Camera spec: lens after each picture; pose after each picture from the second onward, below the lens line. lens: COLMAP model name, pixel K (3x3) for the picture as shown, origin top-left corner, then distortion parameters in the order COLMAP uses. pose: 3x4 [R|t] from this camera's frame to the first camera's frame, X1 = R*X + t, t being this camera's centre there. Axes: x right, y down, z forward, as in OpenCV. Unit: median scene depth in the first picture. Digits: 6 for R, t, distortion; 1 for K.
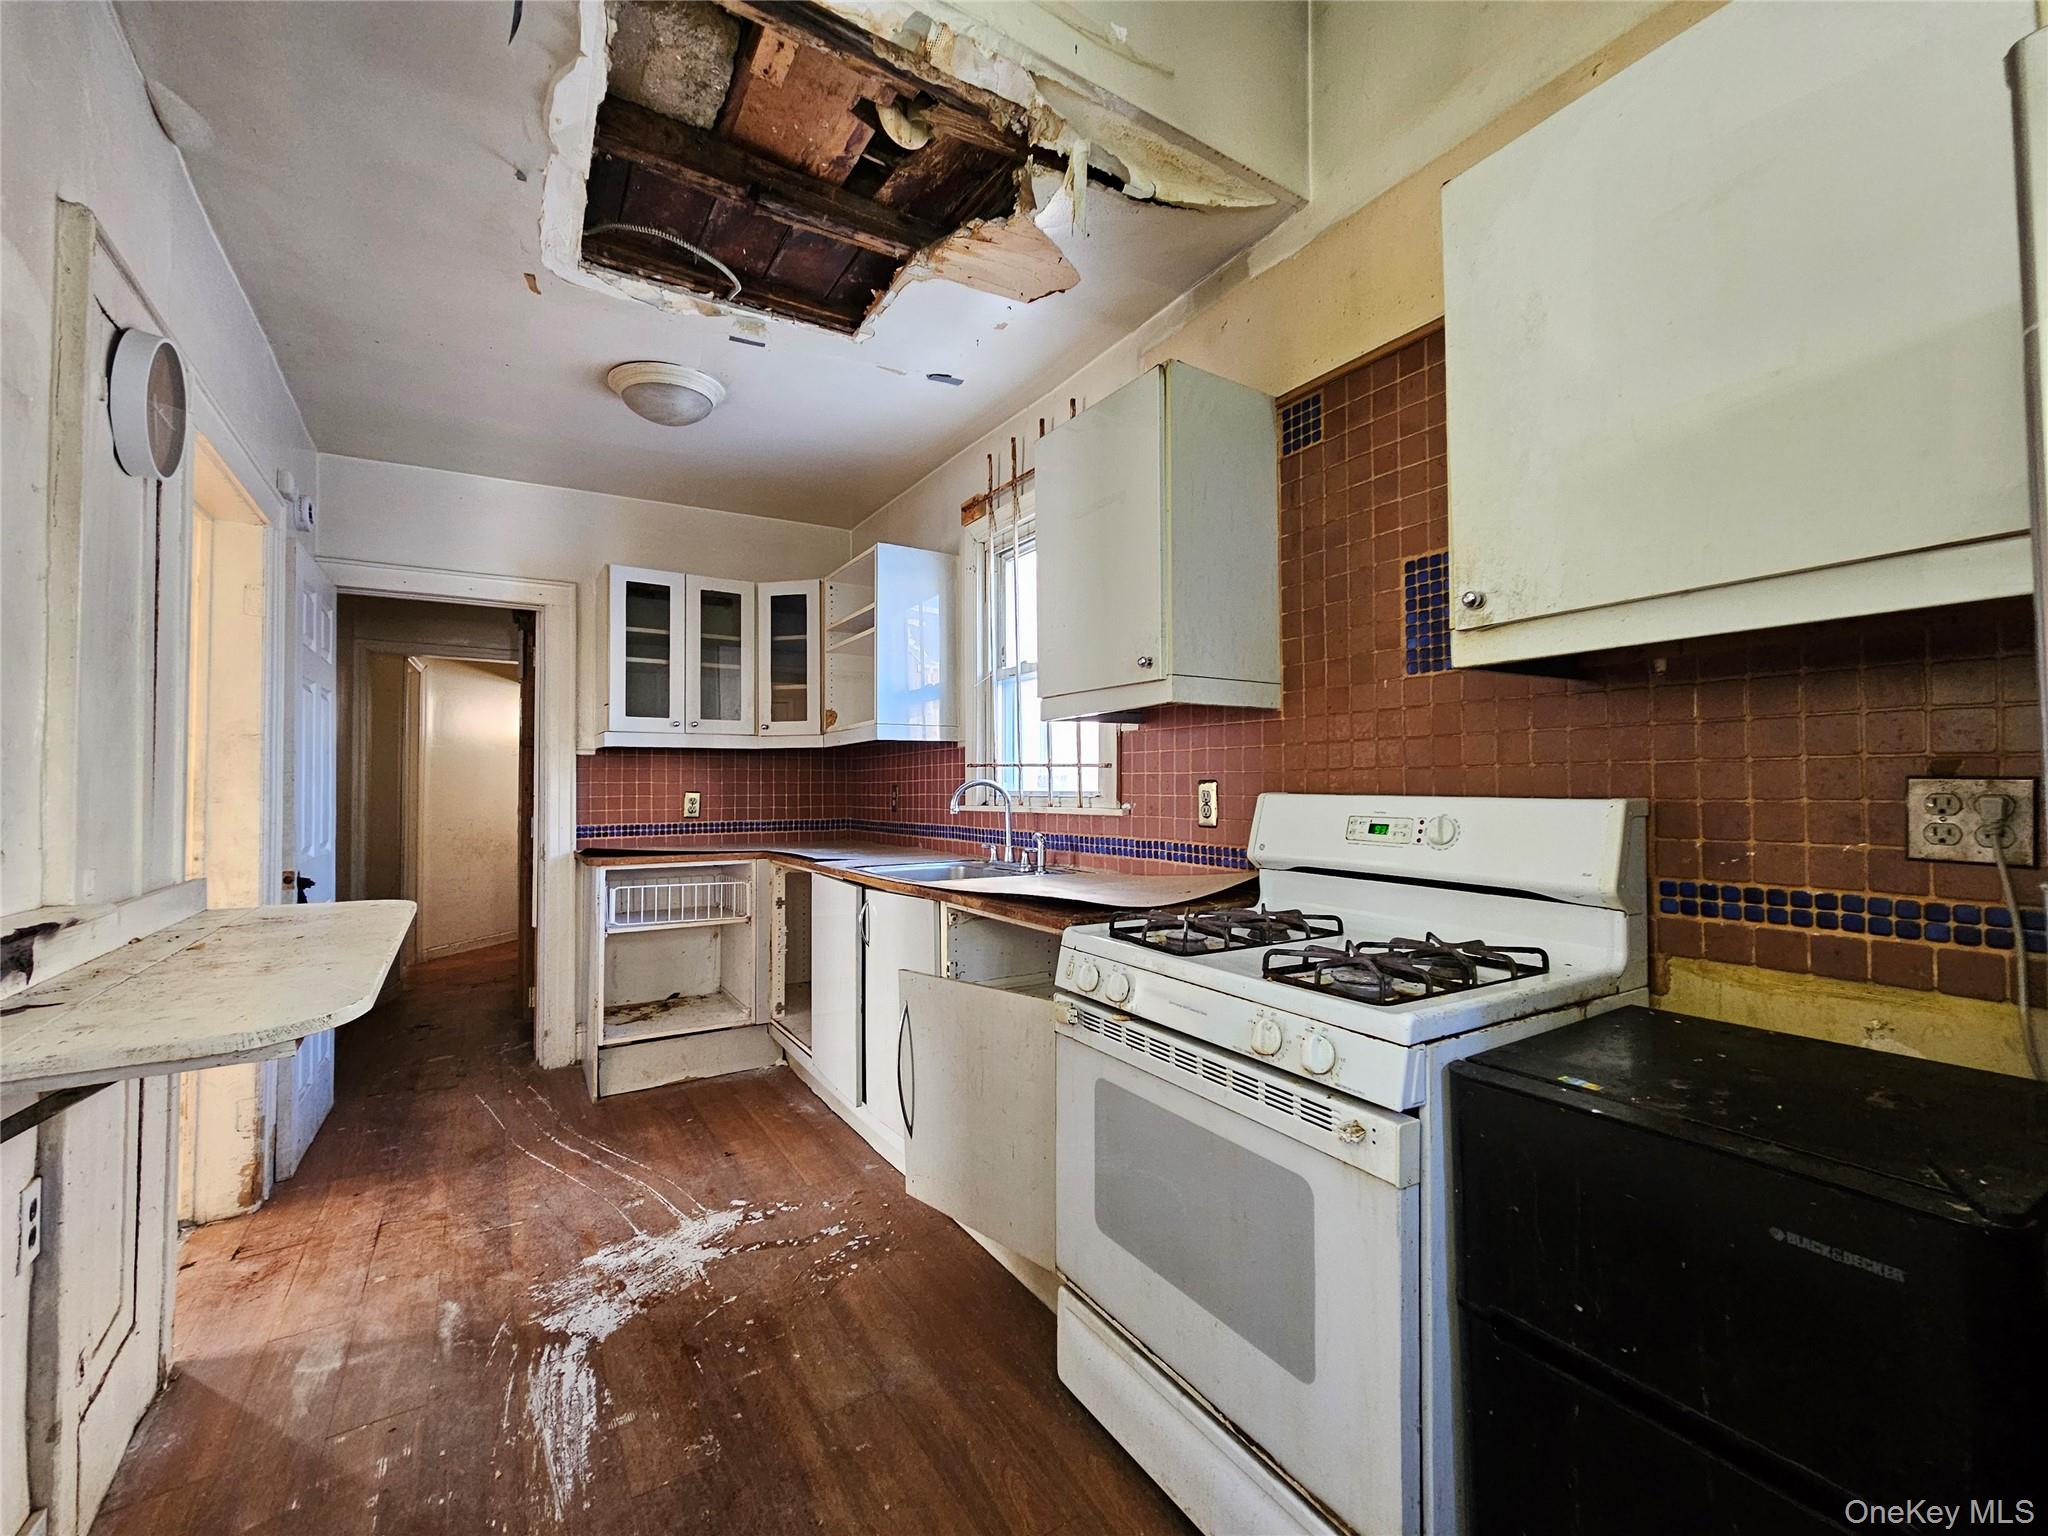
lens RADIAL K [[834.9, 0, 1018.5], [0, 834.9, 768.5], [0, 0, 1]] dist [0.007604, 0.000321]
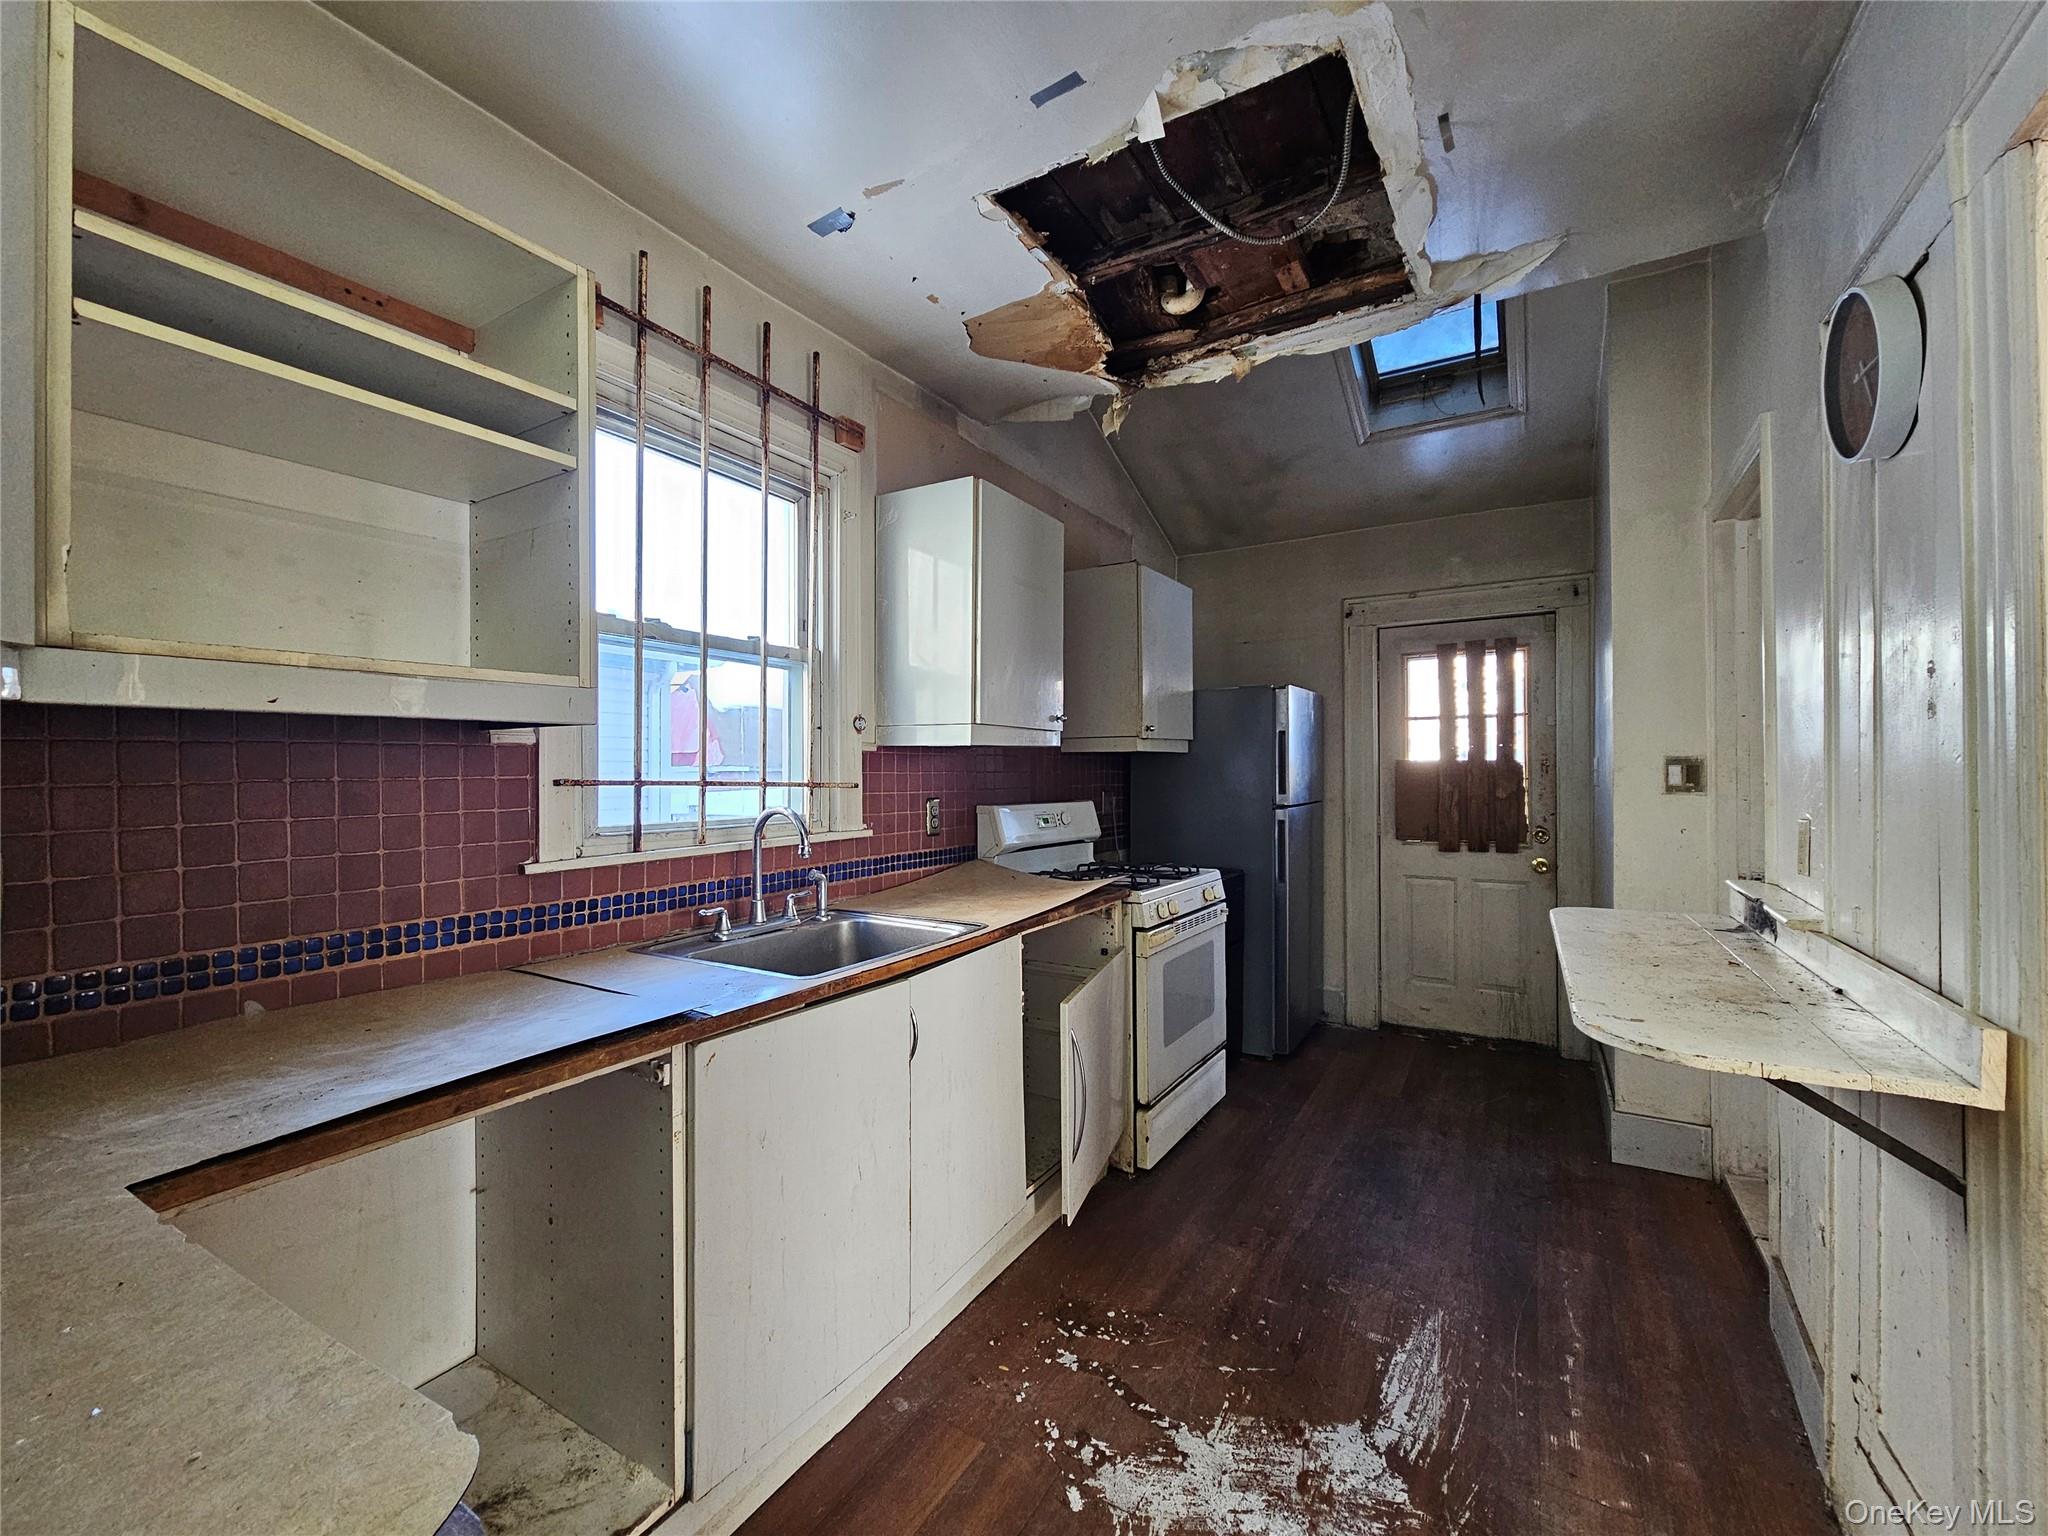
lens RADIAL K [[834.9, 0, 1020.0], [0, 834.9, 770.7], [0, 0, 1]] dist [0.007604, 0.000321]
pose [[-0.439465, 0.007301, 0.898230, -1.033727], [-0.012851, 0.999814, -0.014414, -0.011326], [-0.898168, -0.017878, -0.439290, 1.553097]]
